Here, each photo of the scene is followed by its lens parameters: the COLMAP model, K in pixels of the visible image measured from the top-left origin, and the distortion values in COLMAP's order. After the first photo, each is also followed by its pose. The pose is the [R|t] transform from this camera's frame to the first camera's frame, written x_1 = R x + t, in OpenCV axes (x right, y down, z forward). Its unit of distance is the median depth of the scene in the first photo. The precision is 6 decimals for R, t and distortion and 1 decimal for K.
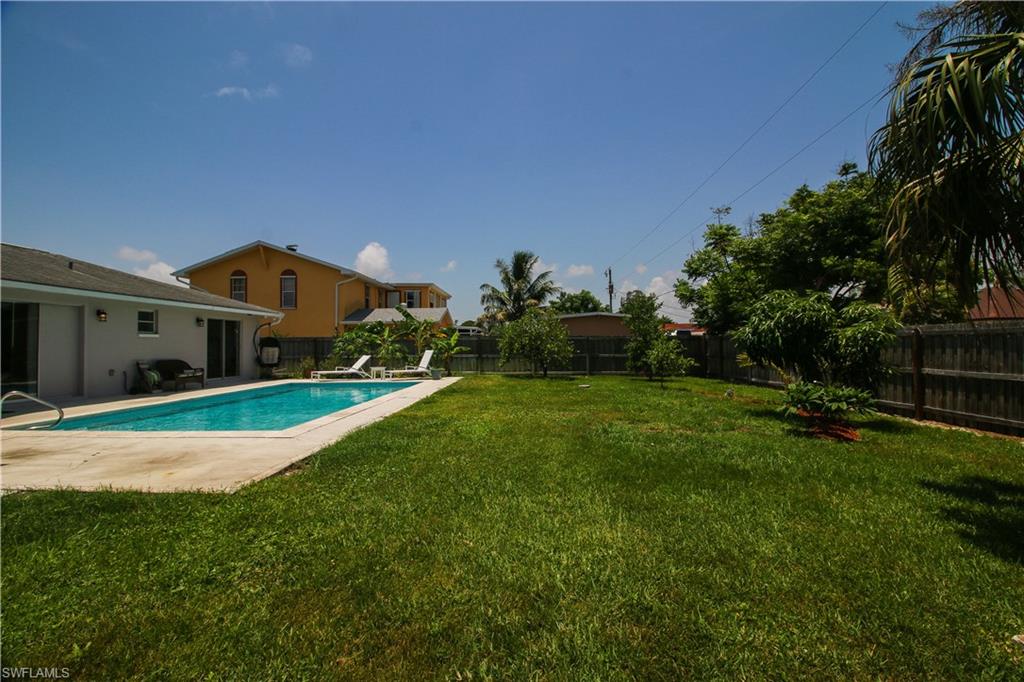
lens RADIAL K [[472.4, 0, 527.6], [0, 472.4, 335.3], [0, 0, 1]] dist [0.002912, -0.009441]
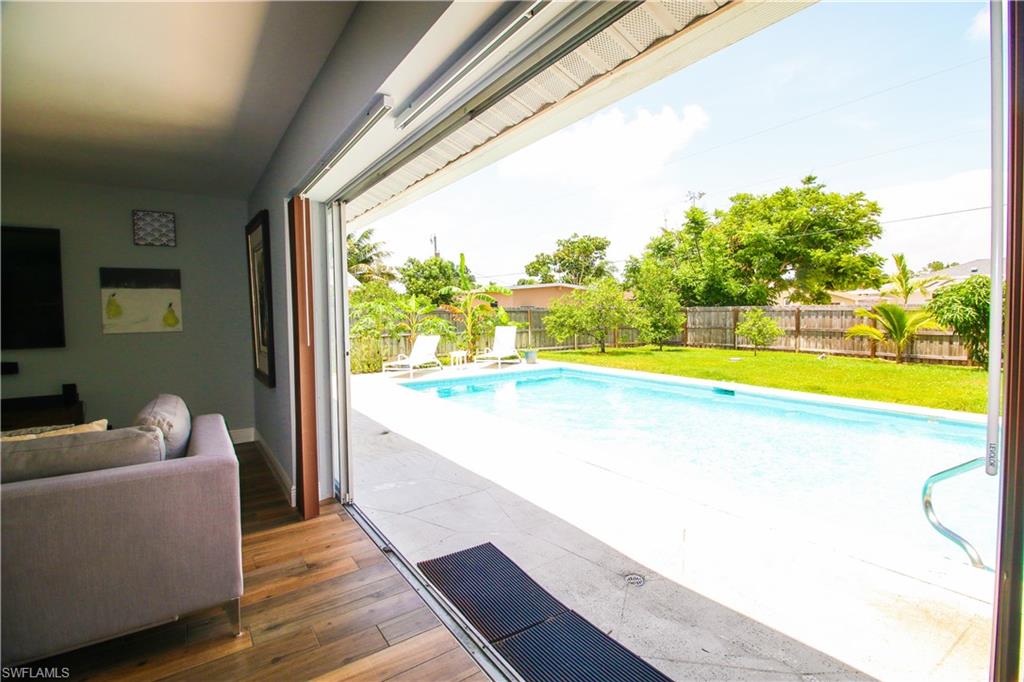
lens RADIAL K [[472.4, 0, 527.6], [0, 472.4, 335.3], [0, 0, 1]] dist [0.002912, -0.009441]
pose [[0.812272, -0.029623, 0.582526, -0.623913], [-0.006918, 0.998150, 0.060405, -0.001680], [-0.583238, -0.053096, 0.810564, 0.340353]]
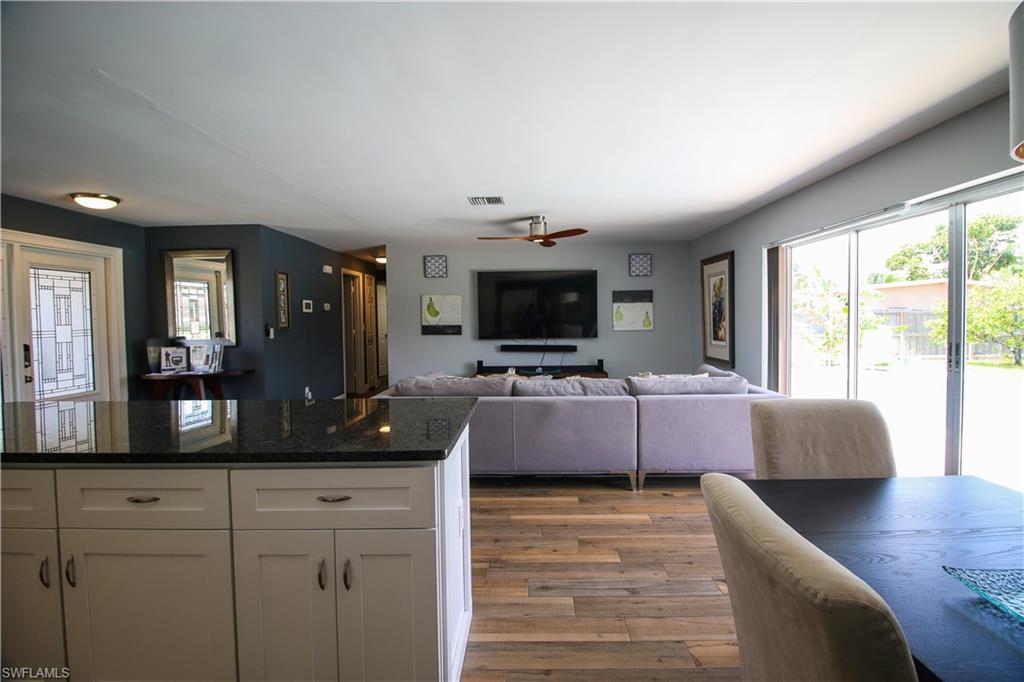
lens RADIAL K [[472.4, 0, 527.6], [0, 472.4, 335.3], [0, 0, 1]] dist [0.002912, -0.009441]
pose [[0.999897, -0.004051, -0.013733, -0.726328], [0.004839, 0.998316, 0.057804, -0.006032], [0.013475, -0.057864, 0.998234, 0.260140]]
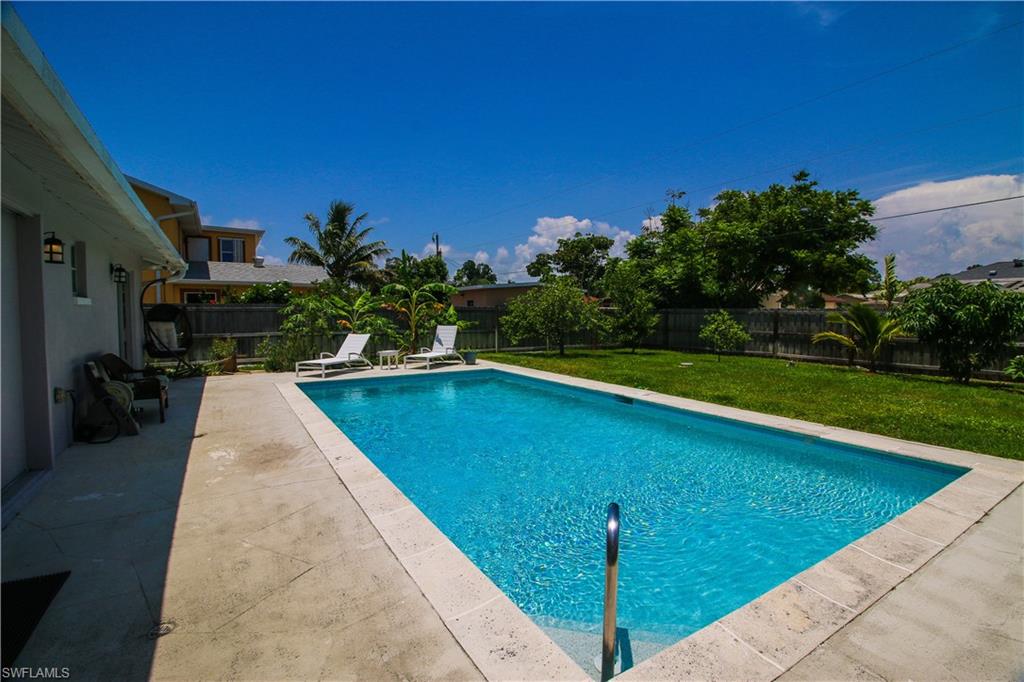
lens RADIAL K [[472.4, 0, 527.6], [0, 472.4, 335.3], [0, 0, 1]] dist [0.002912, -0.009441]
pose [[0.838792, -0.015810, 0.544222, -0.505013], [-0.021076, 0.997886, 0.061474, -0.003211], [-0.544044, -0.063034, 0.836686, 0.288974]]
